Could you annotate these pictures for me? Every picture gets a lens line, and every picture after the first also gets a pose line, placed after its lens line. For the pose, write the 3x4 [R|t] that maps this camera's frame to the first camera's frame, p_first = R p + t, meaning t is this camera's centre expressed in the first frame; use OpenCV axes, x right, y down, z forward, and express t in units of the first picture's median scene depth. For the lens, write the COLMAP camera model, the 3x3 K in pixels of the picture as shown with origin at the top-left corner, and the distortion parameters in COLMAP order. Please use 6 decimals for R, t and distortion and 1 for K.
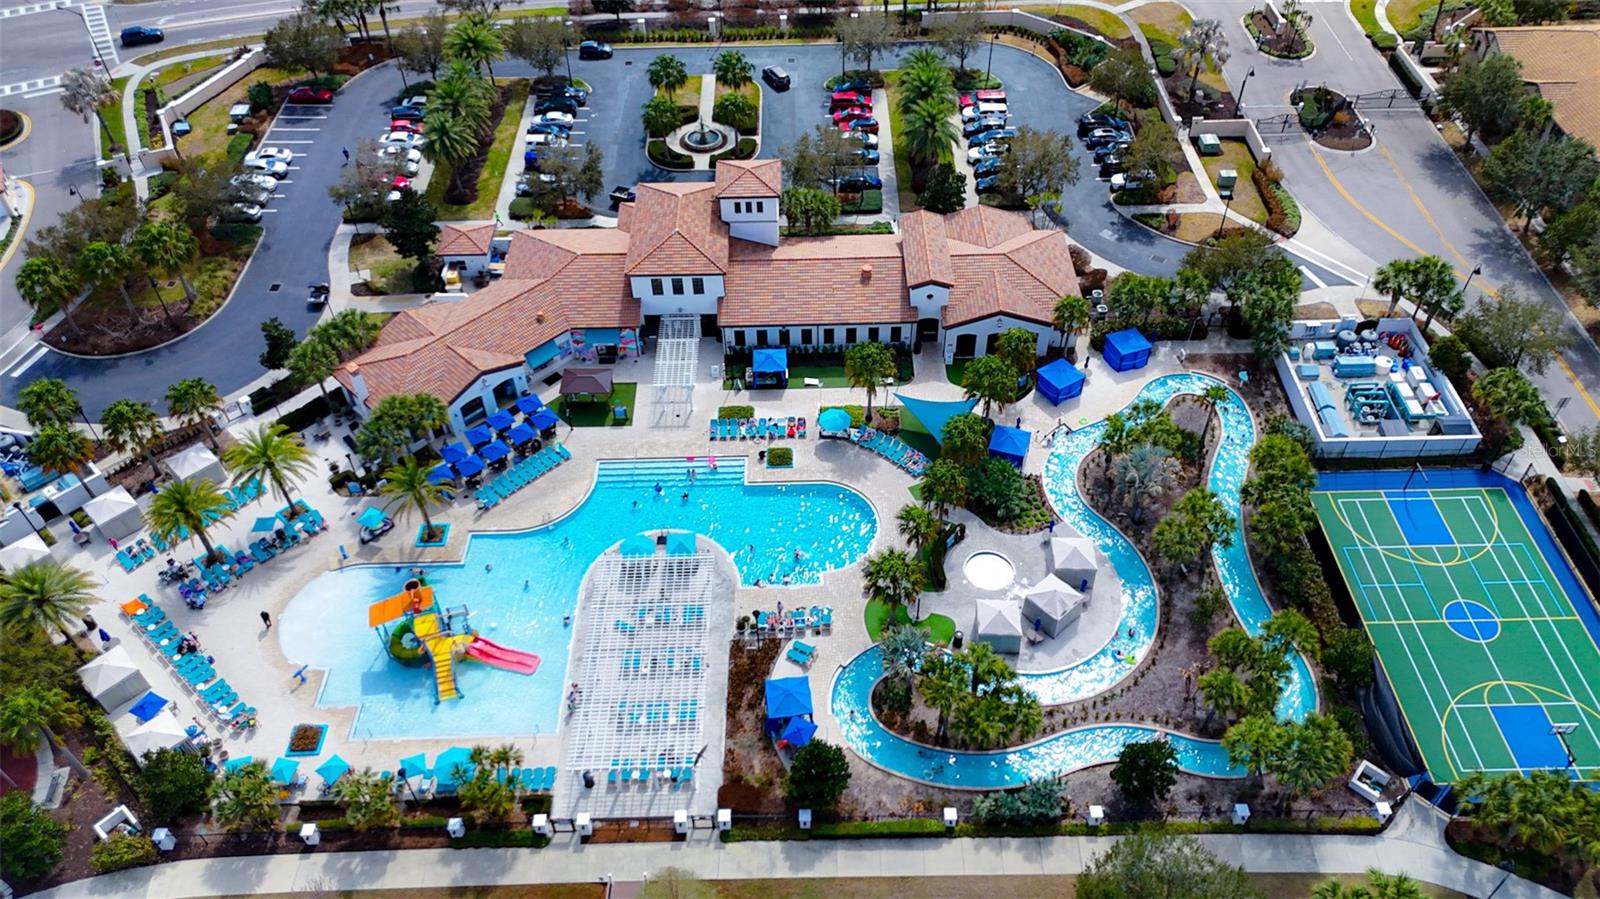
lens RADIAL K [[1169.9, 0, 804.5], [0, 1169.9, 450.8], [0, 0, 1]] dist [0.074235, -0.077139]
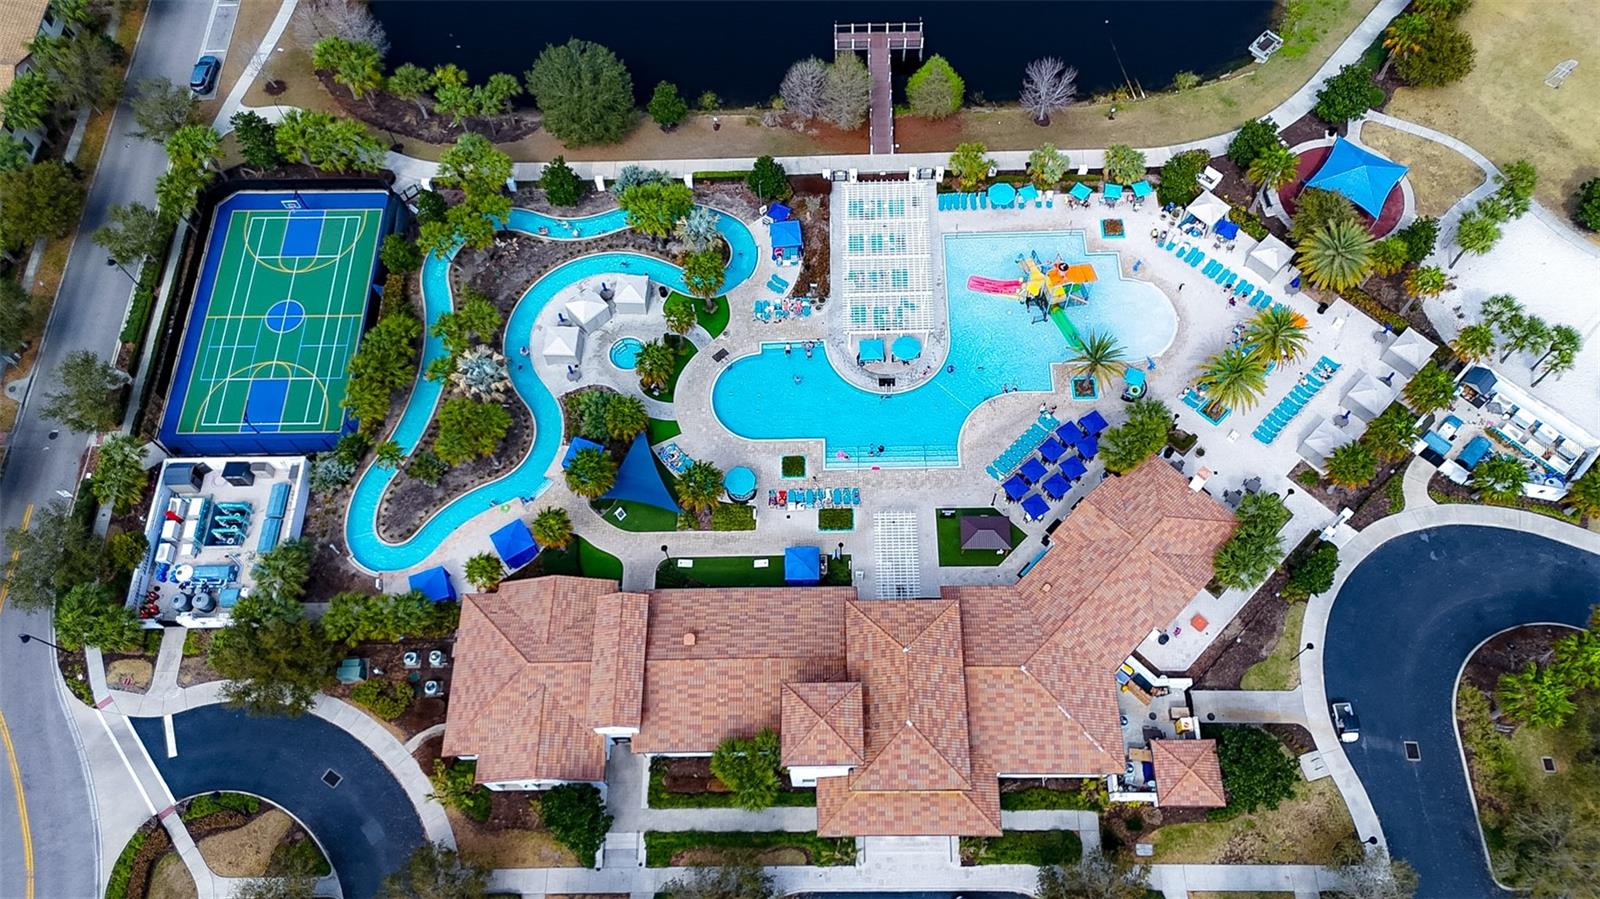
lens RADIAL K [[1169.2, 0, 804.4], [0, 1169.2, 442.1], [0, 0, 1]] dist [0.079040, -0.082045]
pose [[-0.998897, 0.009791, 0.045931, -0.084040], [0.040041, -0.333494, 0.941901, -1.040408], [0.024540, 0.942701, 0.332734, 0.629422]]
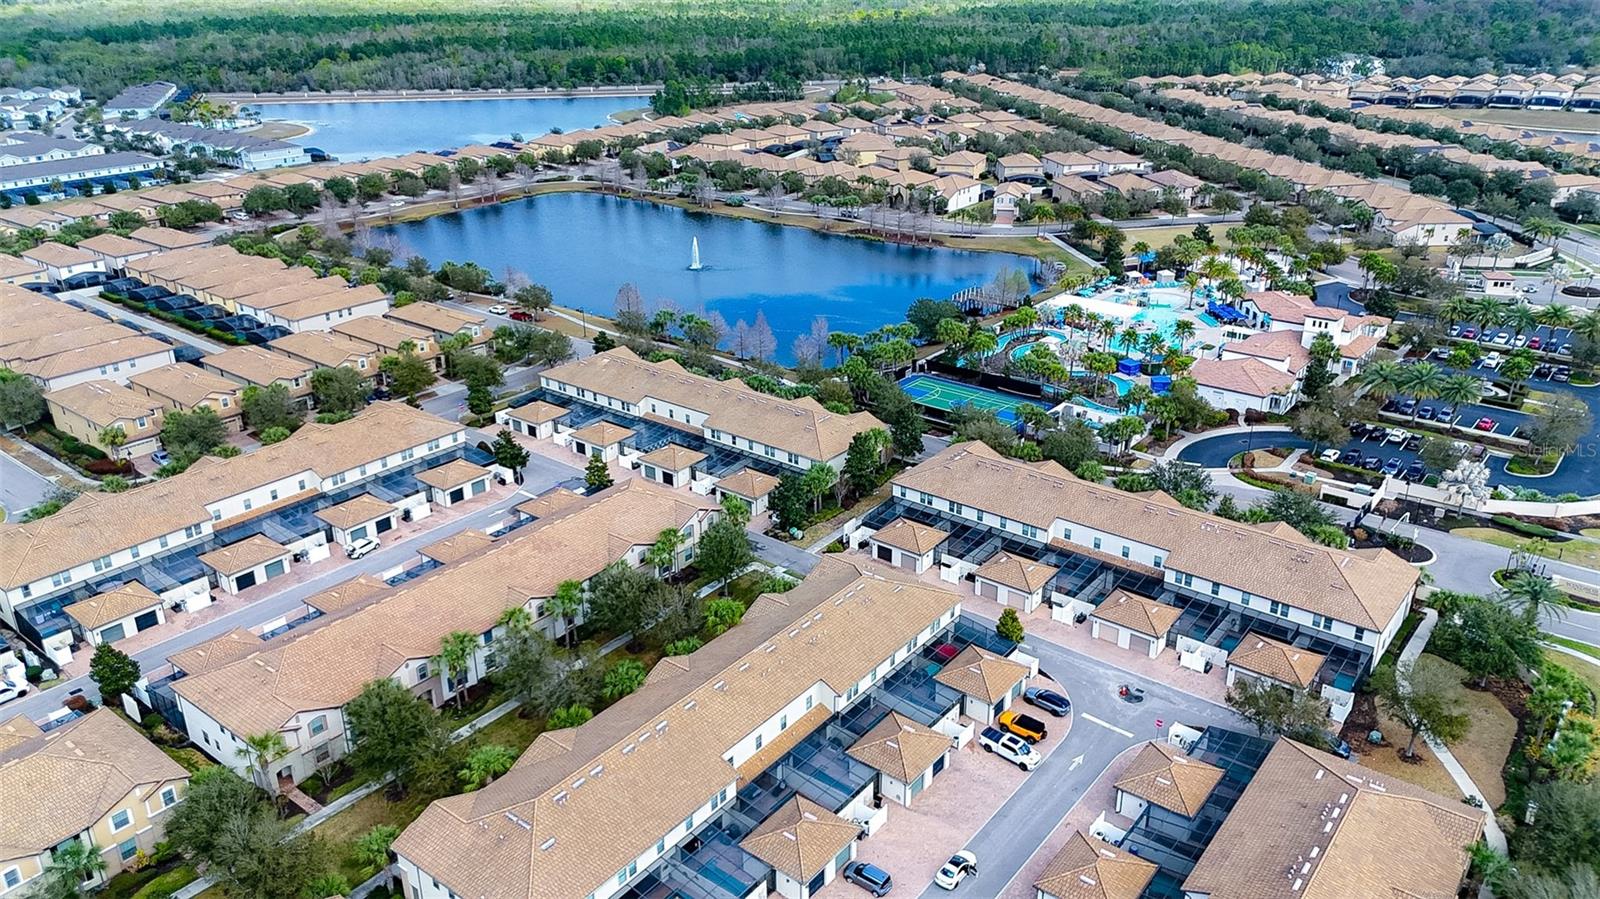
lens RADIAL K [[1169.2, 0, 804.1], [0, 1169.2, 455.3], [0, 0, 1]] dist [0.079040, -0.082045]
pose [[-0.630164, 0.325014, -0.705166, 2.215302], [-0.541126, 0.467477, 0.699033, -1.160858], [0.556845, 0.822089, -0.118714, 1.069638]]
